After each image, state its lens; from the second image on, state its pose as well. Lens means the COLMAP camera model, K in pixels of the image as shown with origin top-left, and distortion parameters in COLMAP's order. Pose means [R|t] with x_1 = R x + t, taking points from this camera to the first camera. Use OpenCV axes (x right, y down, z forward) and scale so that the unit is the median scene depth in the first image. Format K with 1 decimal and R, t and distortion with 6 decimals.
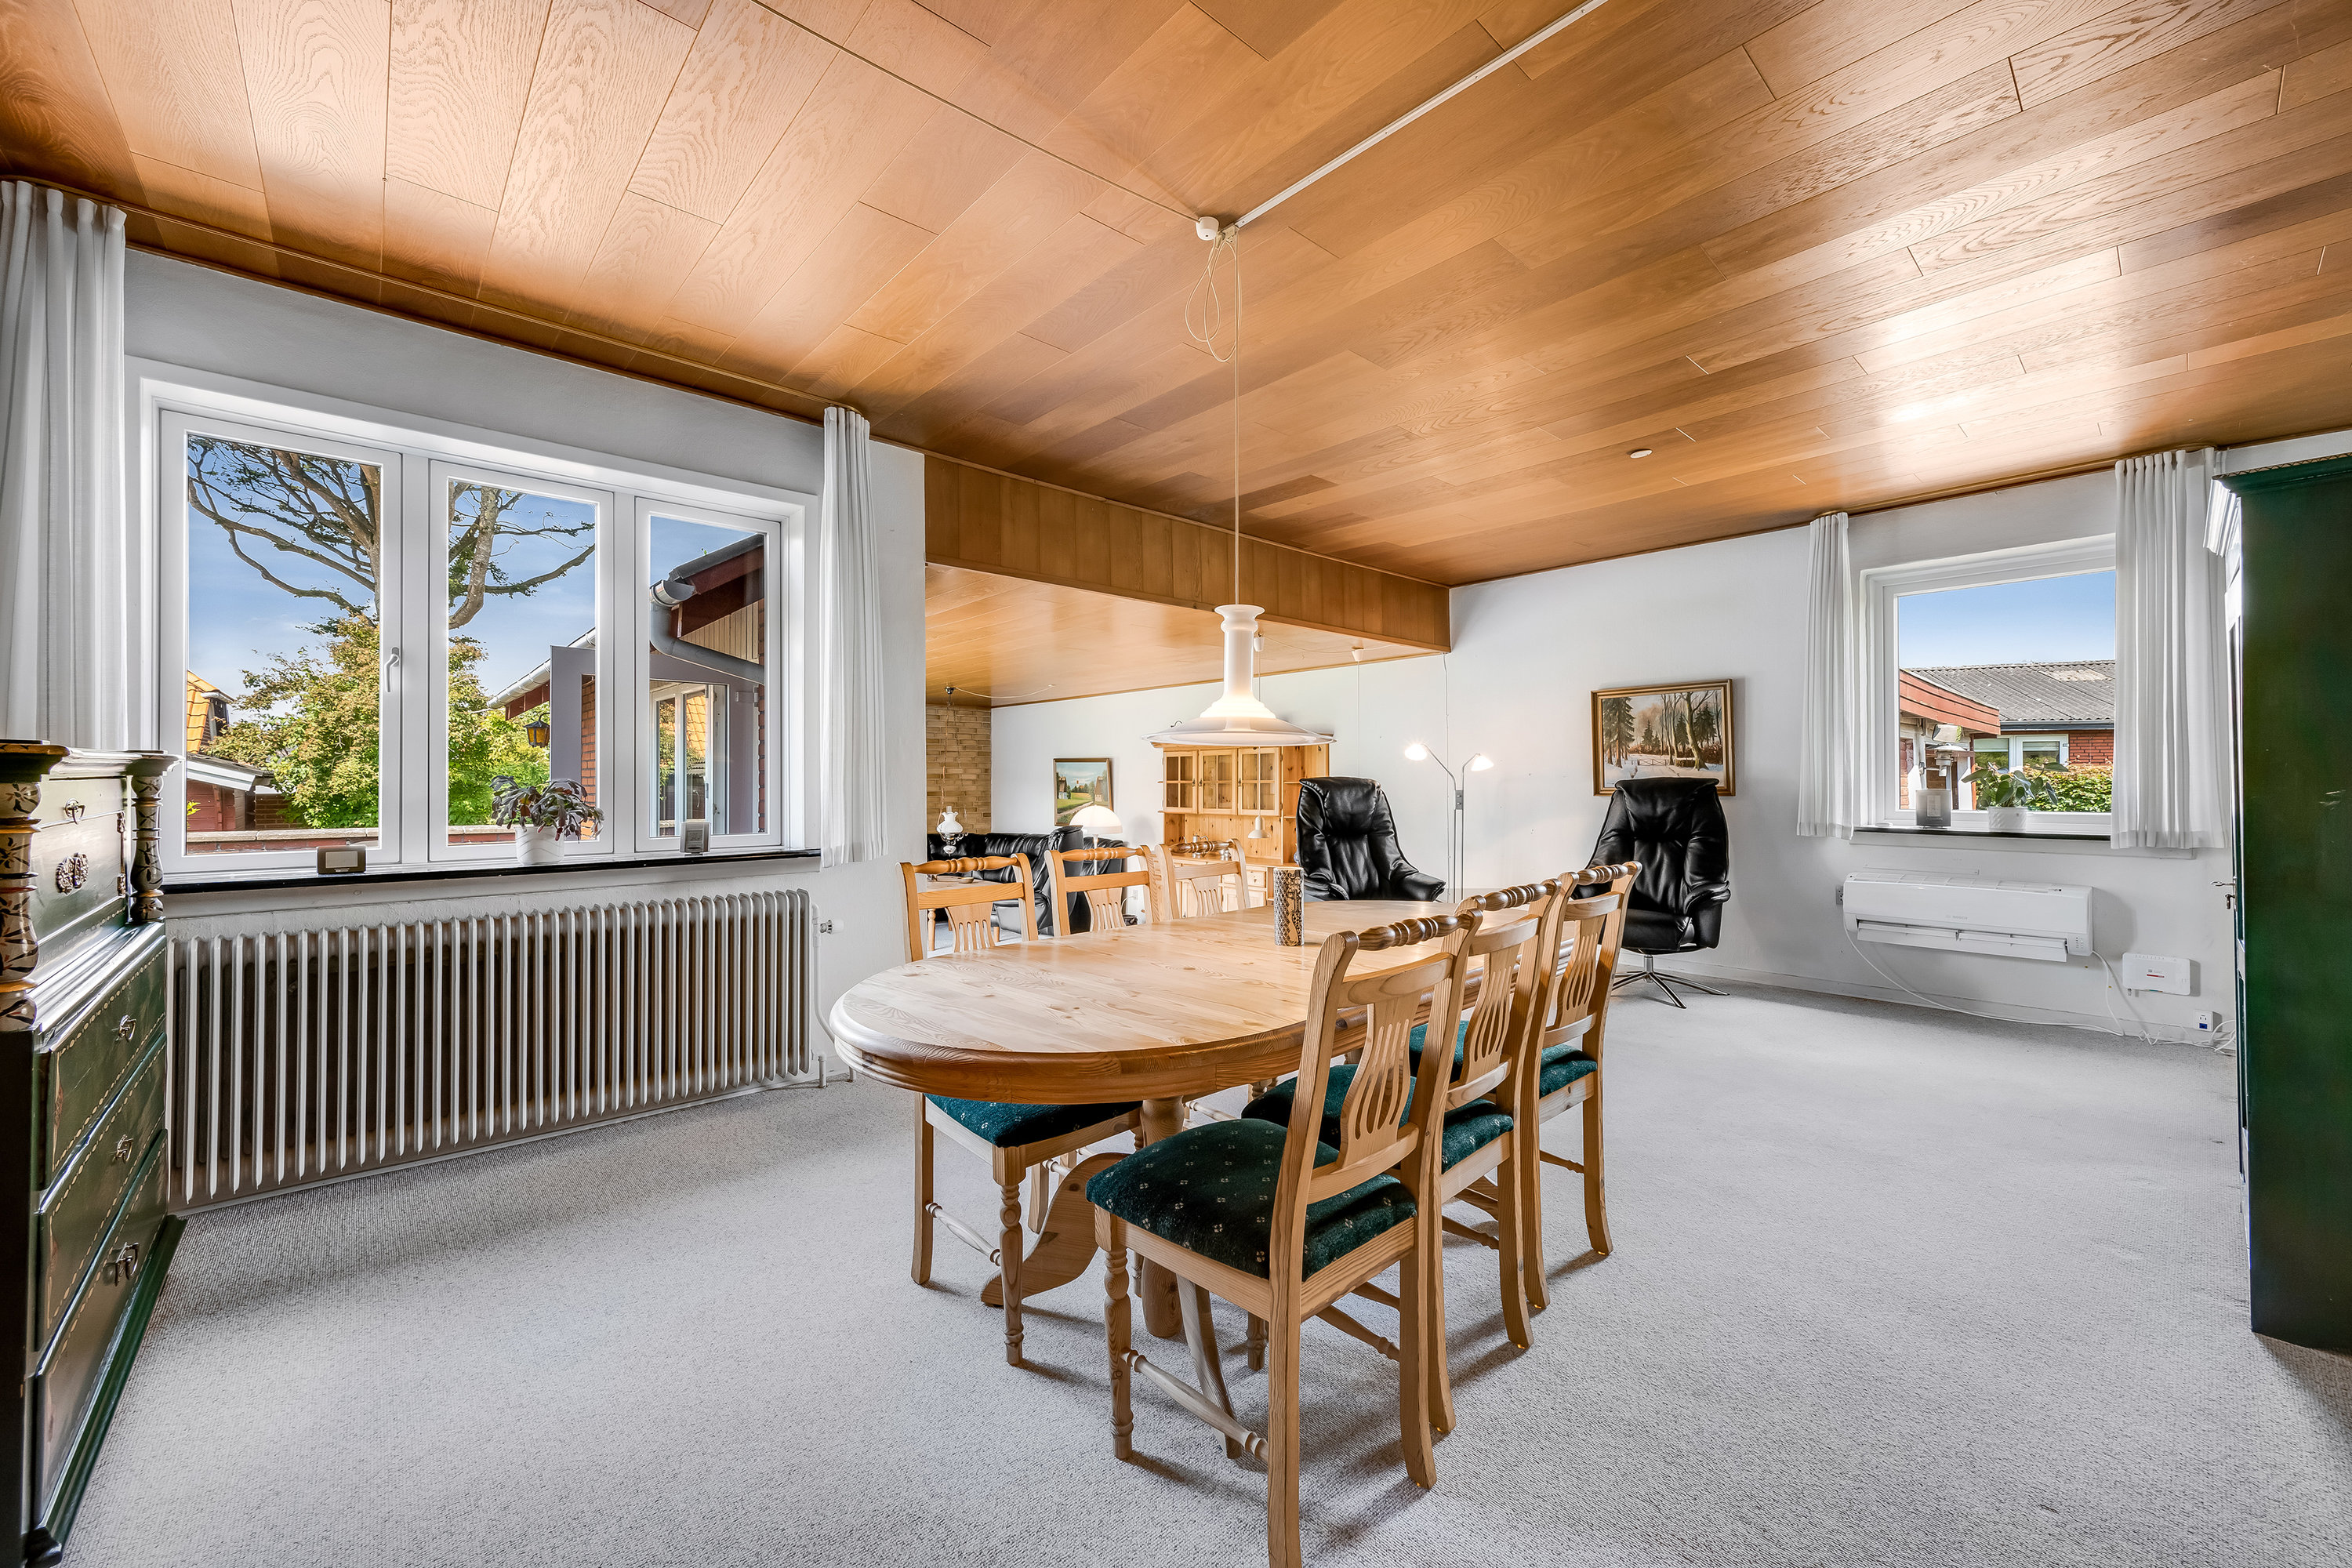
lens RADIAL K [[934.0, 0, 1168.8], [0, 934.0, 774.4], [0, 0, 1]] dist [0.000459, 0.000422]
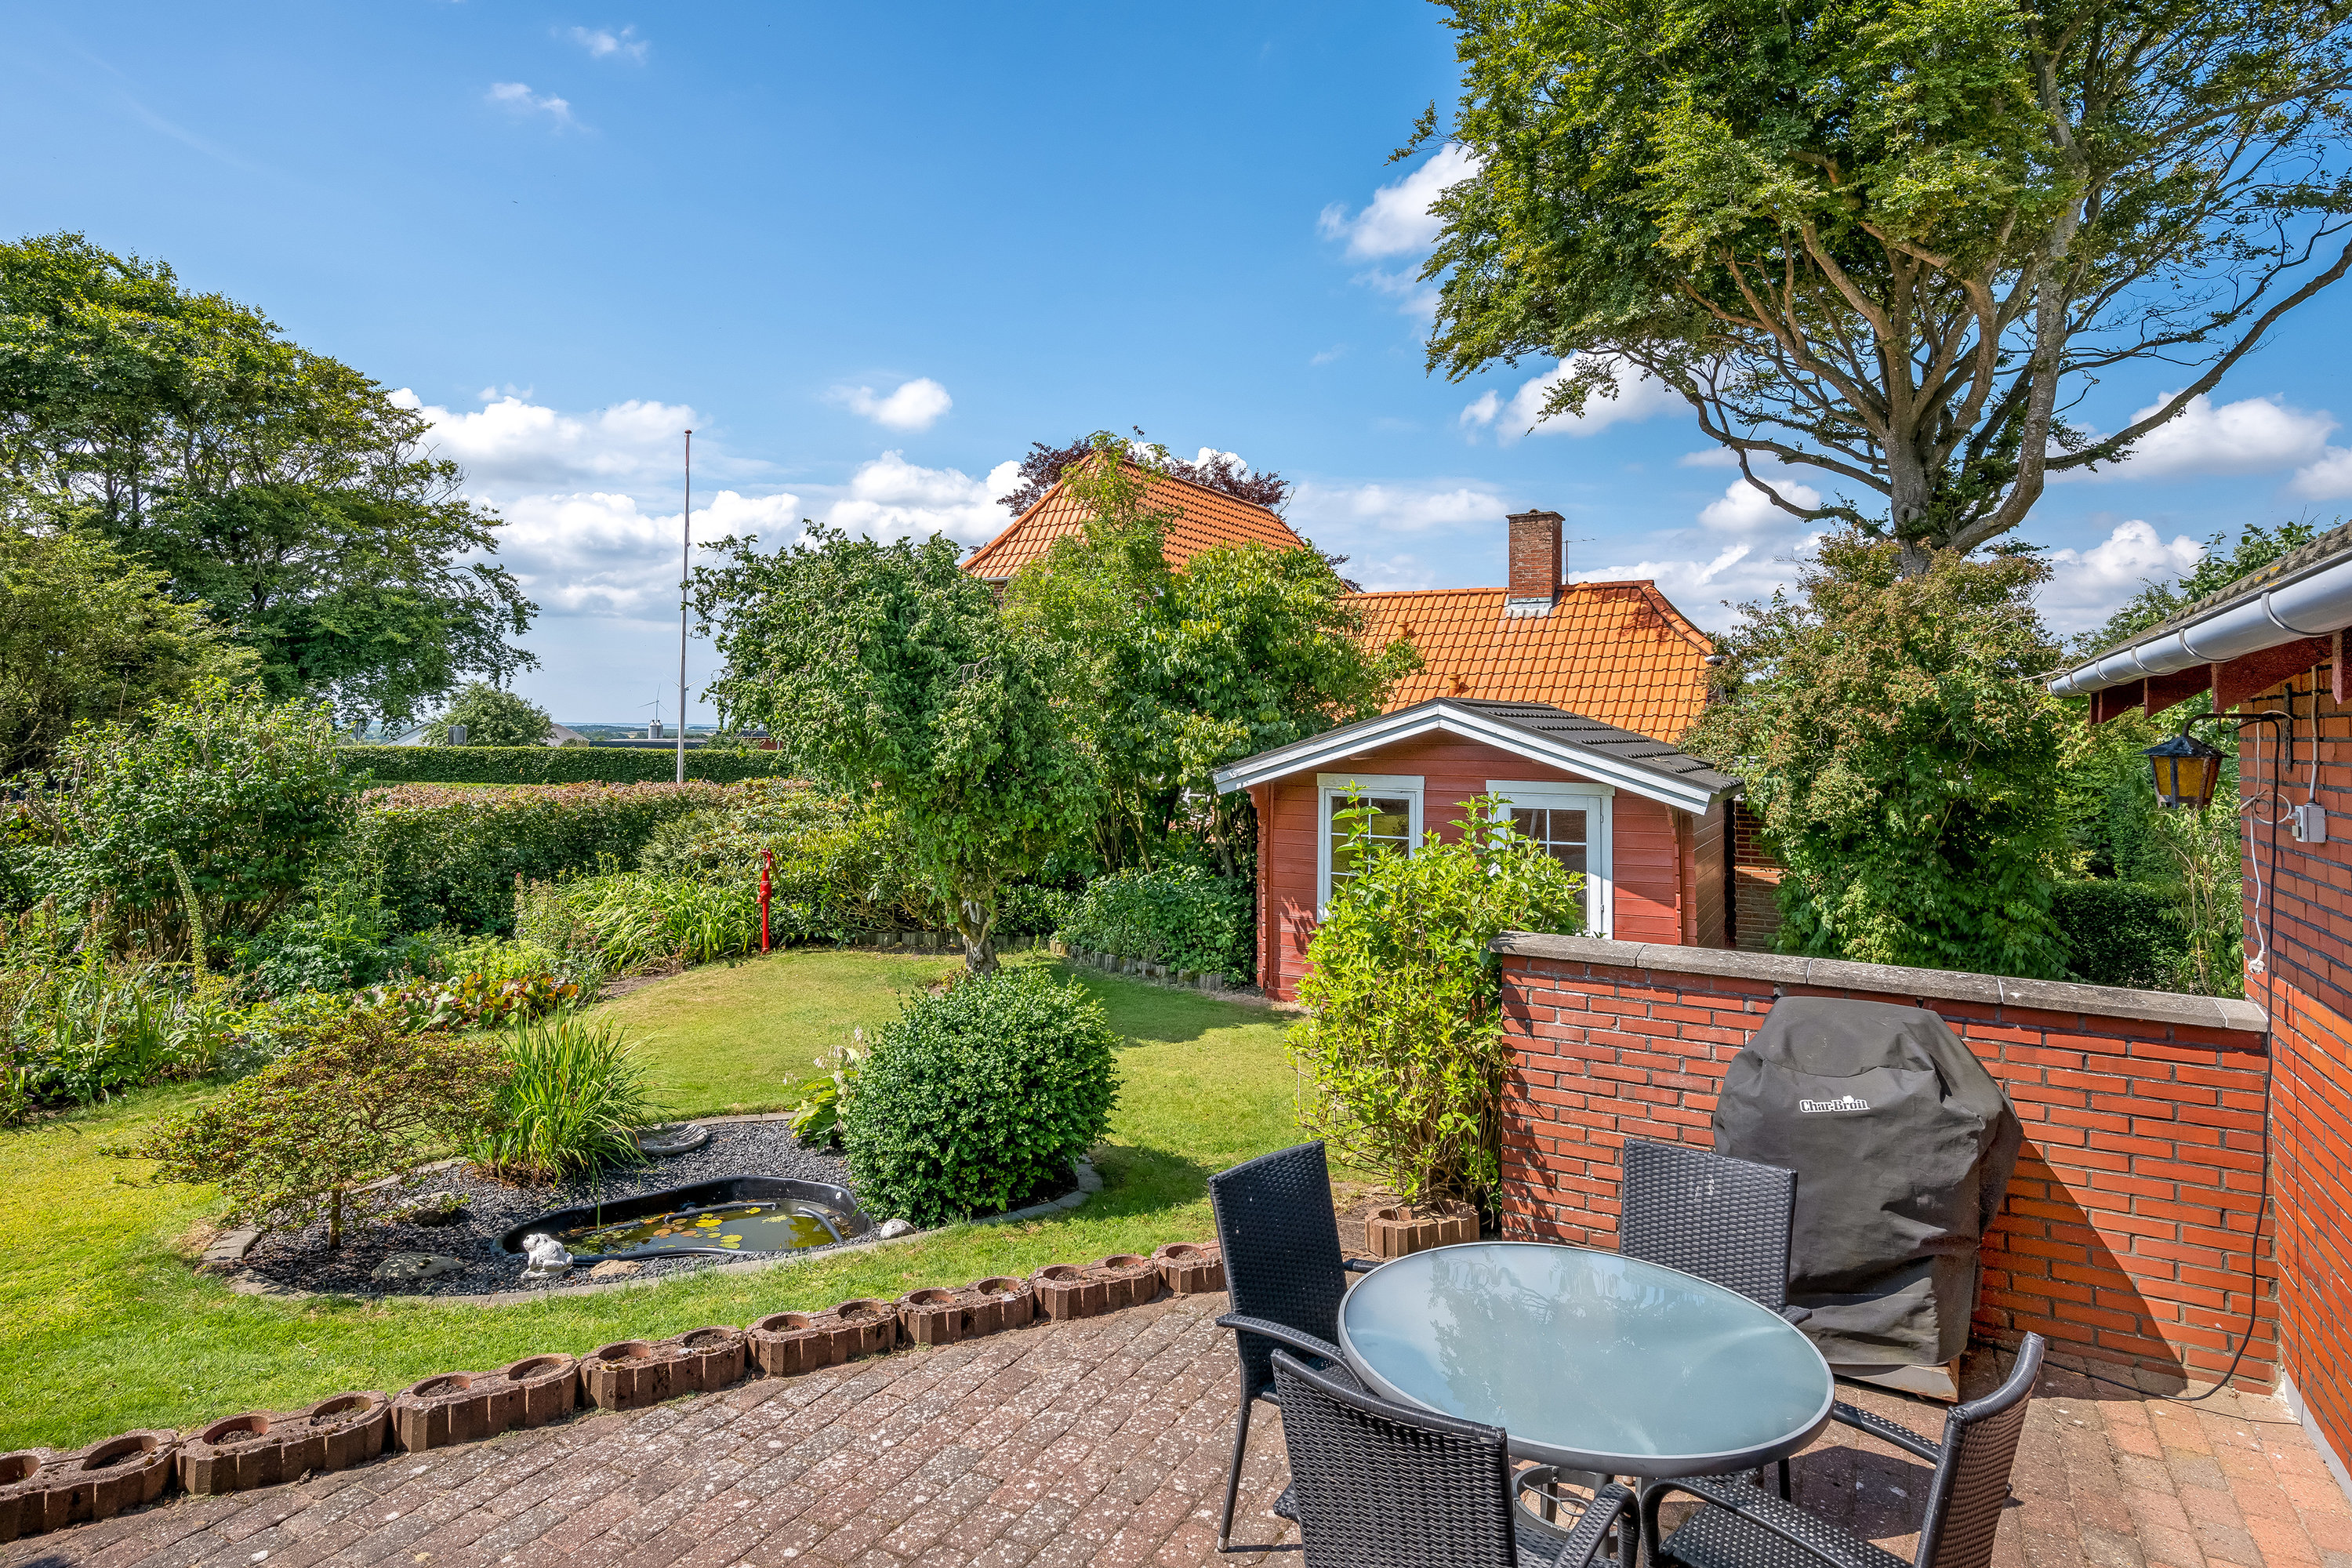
lens RADIAL K [[1283.9, 0, 1188.3], [0, 1283.9, 675.6], [0, 0, 1]] dist [0.009056, 0.000748]
pose [[0.340362, -0.032978, -0.939716, -0.127299], [-0.004061, 0.999324, -0.036541, -0.024286], [0.940286, 0.016254, 0.339998, 0.177451]]
